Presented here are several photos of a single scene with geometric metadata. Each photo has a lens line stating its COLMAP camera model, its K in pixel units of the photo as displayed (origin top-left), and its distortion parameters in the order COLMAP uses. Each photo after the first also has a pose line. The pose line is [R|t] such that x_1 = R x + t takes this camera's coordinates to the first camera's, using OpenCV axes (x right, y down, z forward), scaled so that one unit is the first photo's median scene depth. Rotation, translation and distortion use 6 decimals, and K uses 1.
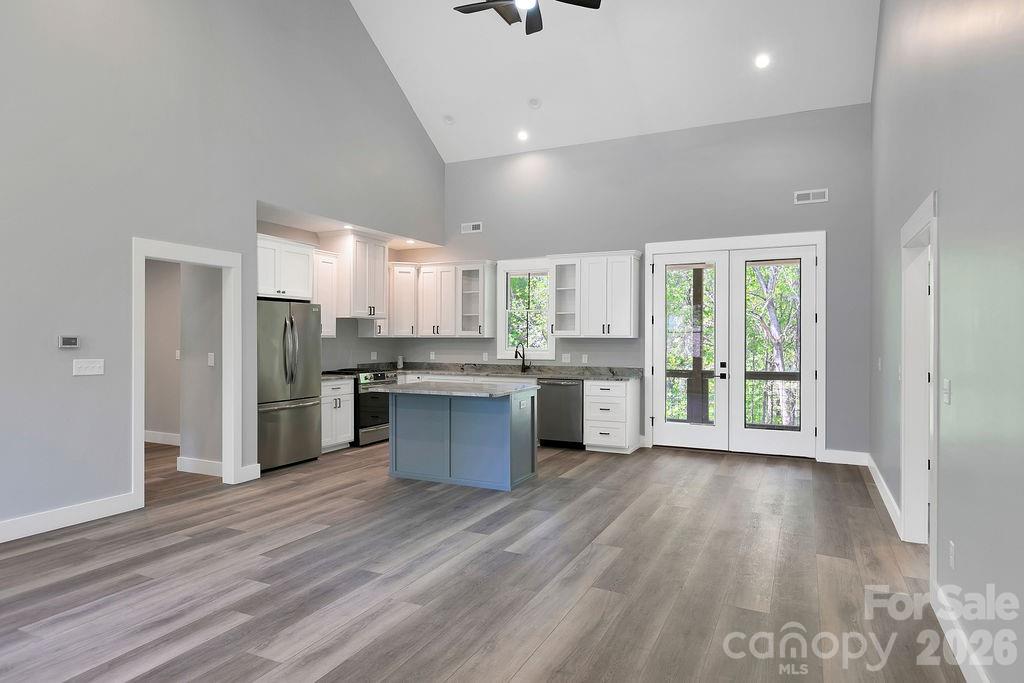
lens RADIAL K [[594.6, 0, 515.7], [0, 594.6, 338.6], [0, 0, 1]] dist [-0.001742, -0.000823]
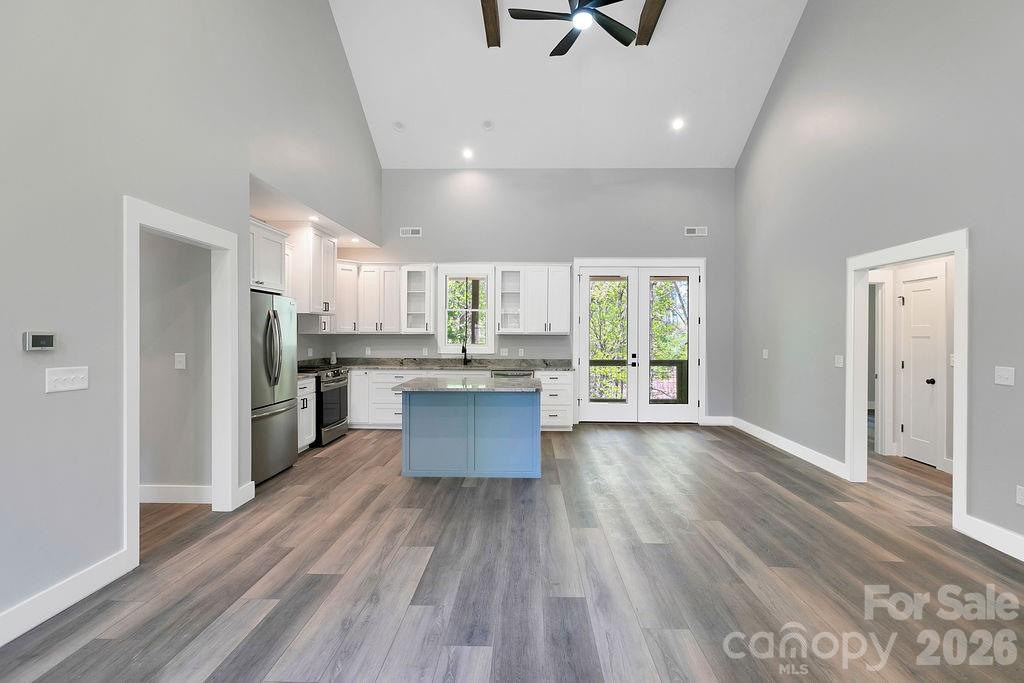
lens RADIAL K [[457.7, 0, 515.0], [0, 457.7, 337.1], [0, 0, 1]] dist [0.001722, -0.000070]
pose [[0.912032, -0.000791, 0.410118, -0.281706], [-0.001978, 0.999978, 0.006327, -0.002181], [-0.410114, -0.006582, 0.912011, 0.190830]]
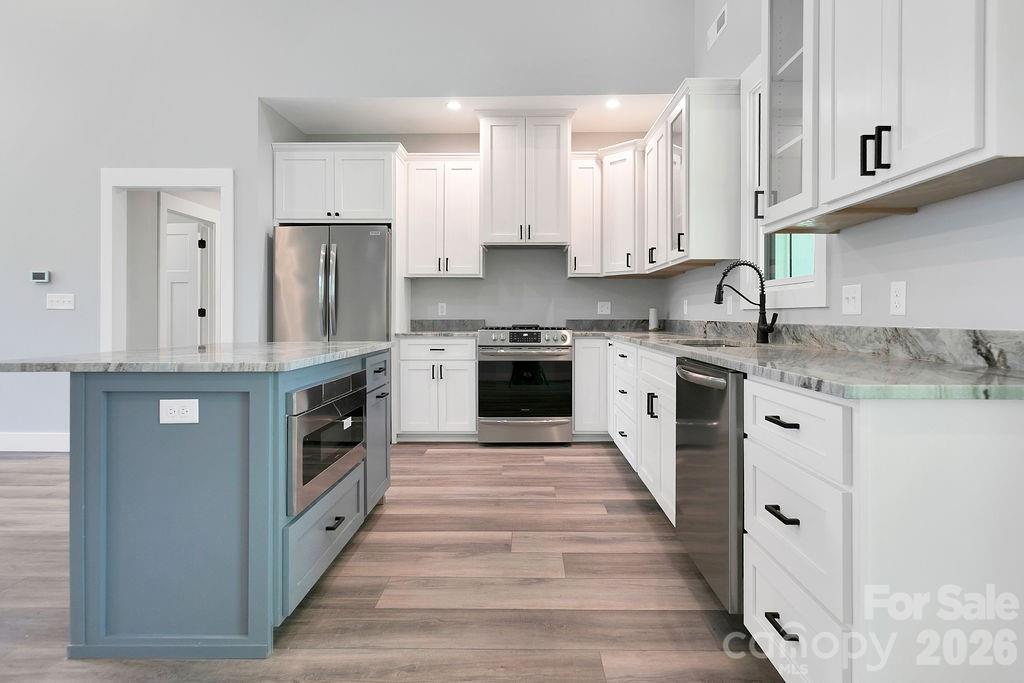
lens RADIAL K [[531.8, 0, 518.7], [0, 531.8, 314.4], [0, 0, 1]] dist [0.003949, 0.000697]
pose [[0.428209, -0.003842, -0.903671, 0.272104], [0.000145, 0.999991, -0.004183, 0.044576], [0.903680, 0.001661, 0.428206, 0.793259]]
